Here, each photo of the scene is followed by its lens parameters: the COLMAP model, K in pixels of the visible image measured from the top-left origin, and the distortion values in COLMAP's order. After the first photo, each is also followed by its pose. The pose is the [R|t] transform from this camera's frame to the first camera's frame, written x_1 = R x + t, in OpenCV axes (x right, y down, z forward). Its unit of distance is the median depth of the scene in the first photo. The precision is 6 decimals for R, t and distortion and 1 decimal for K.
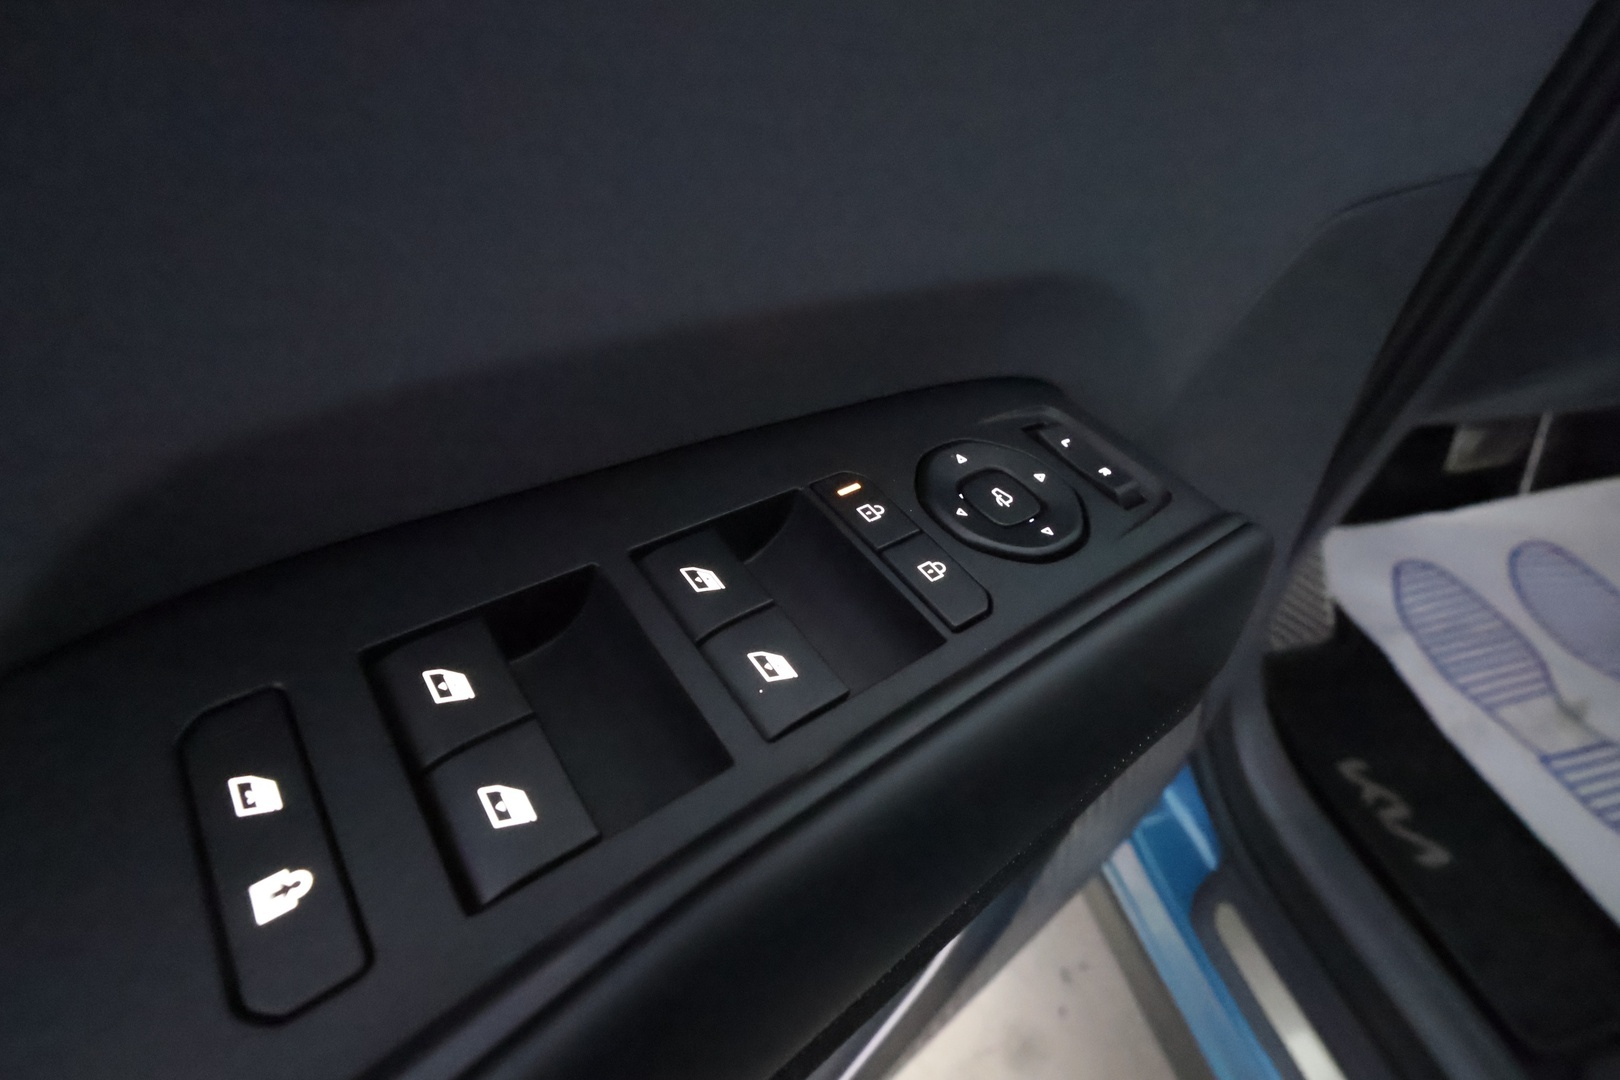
lens RADIAL K [[747.9, 0, 811.2], [0, 747.9, 547.1], [0, 0, 1]] dist [-0.001590, 0.001274]
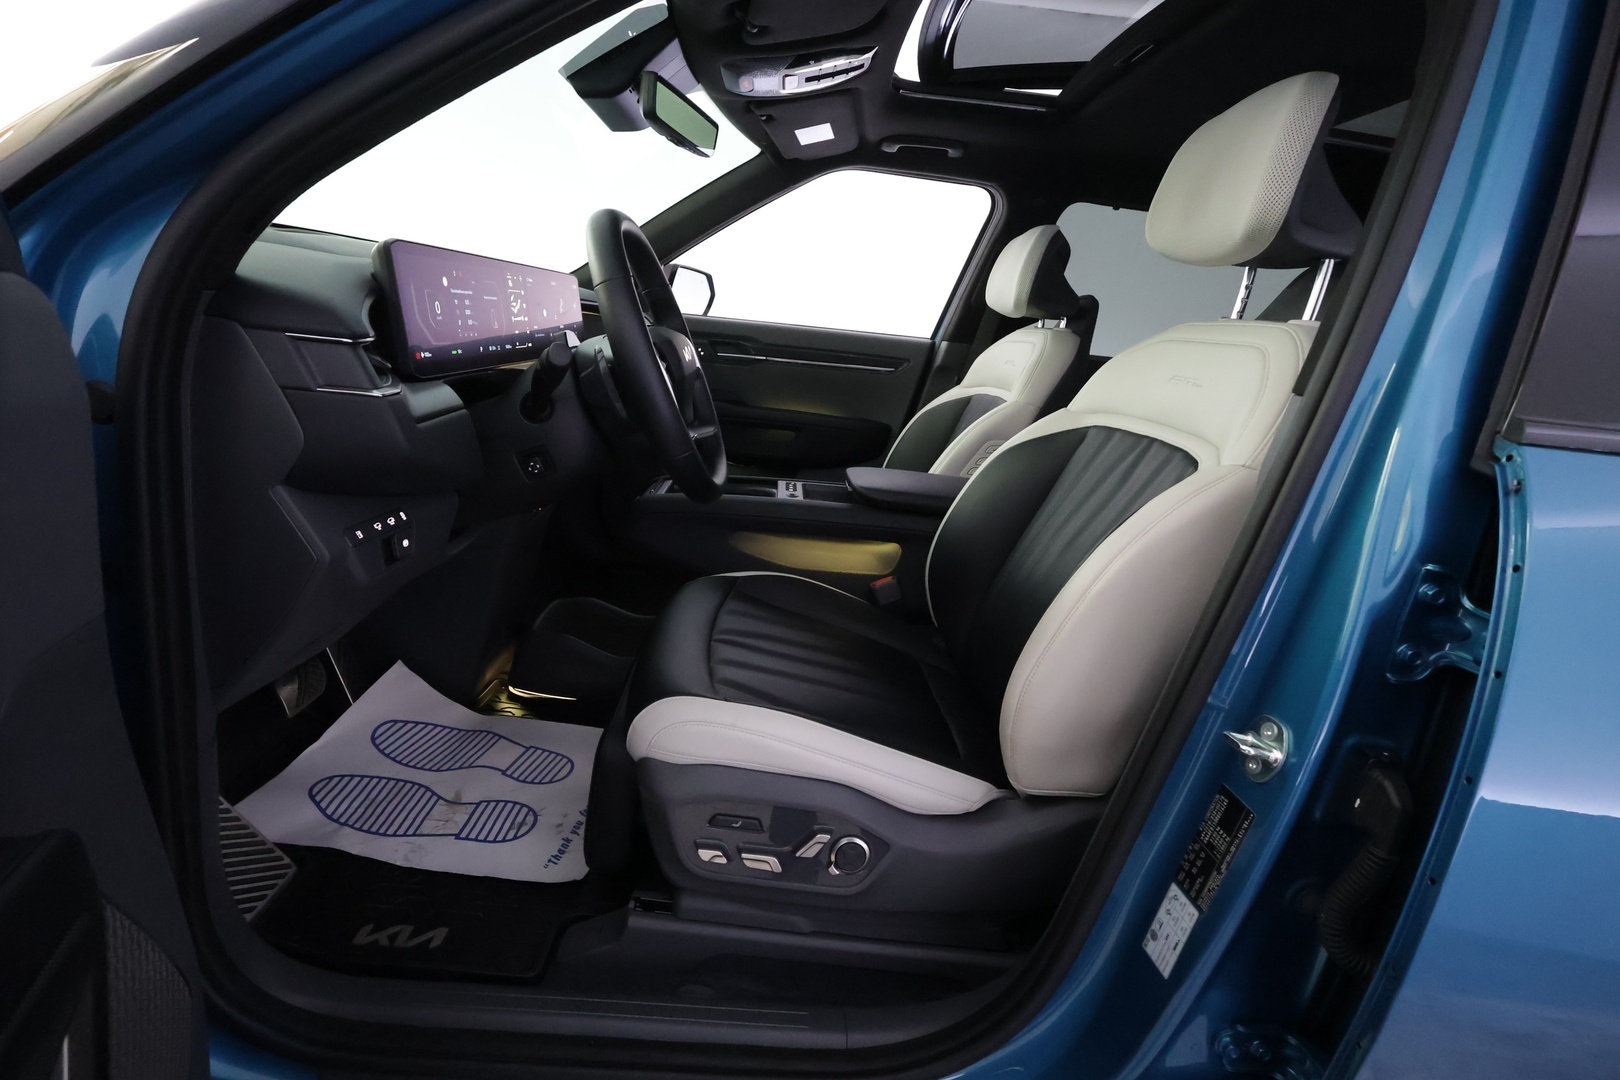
lens RADIAL K [[747.9, 0, 811.2], [0, 747.9, 547.1], [0, 0, 1]] dist [-0.001590, 0.001274]
pose [[0.206920, -0.255491, 0.944409, -0.154186], [0.573760, 0.813567, 0.094383, 0.069340], [-0.792454, 0.522335, 0.314934, -0.347847]]
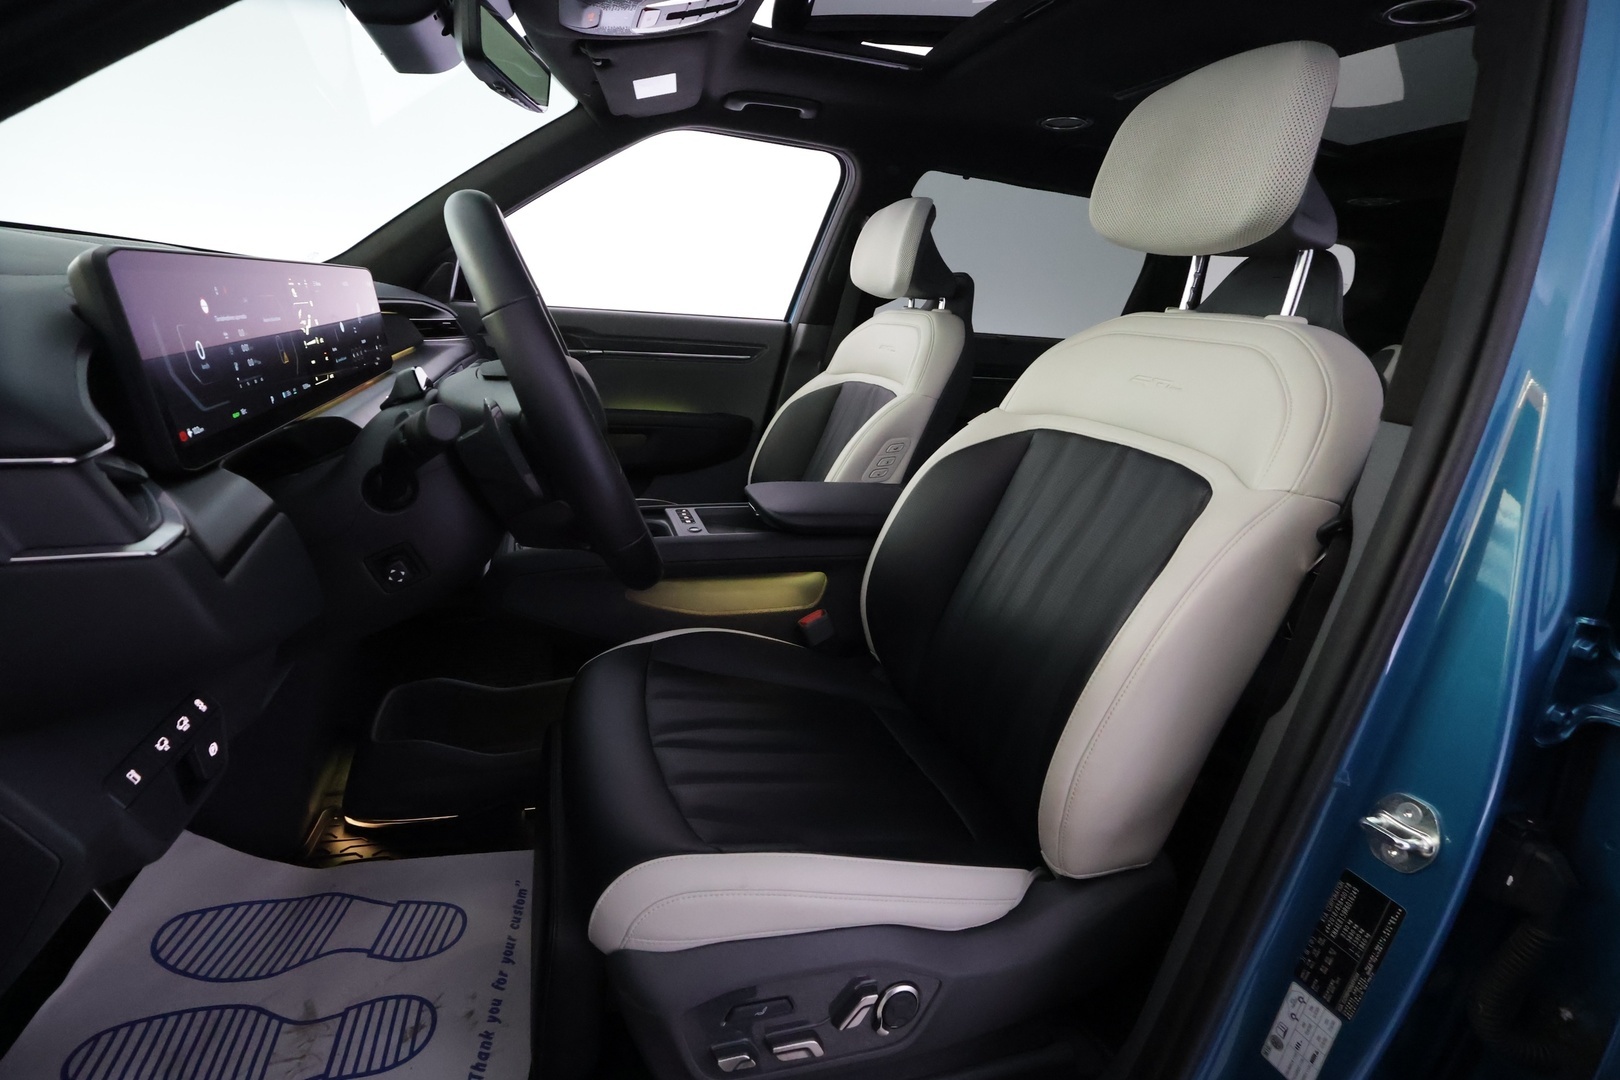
lens RADIAL K [[747.9, 0, 811.2], [0, 747.9, 547.1], [0, 0, 1]] dist [-0.001590, 0.001274]
pose [[-0.071786, -0.307465, 0.948848, 0.130748], [0.611093, 0.738290, 0.285469, -0.166248], [-0.788297, 0.600327, 0.134890, -0.164664]]
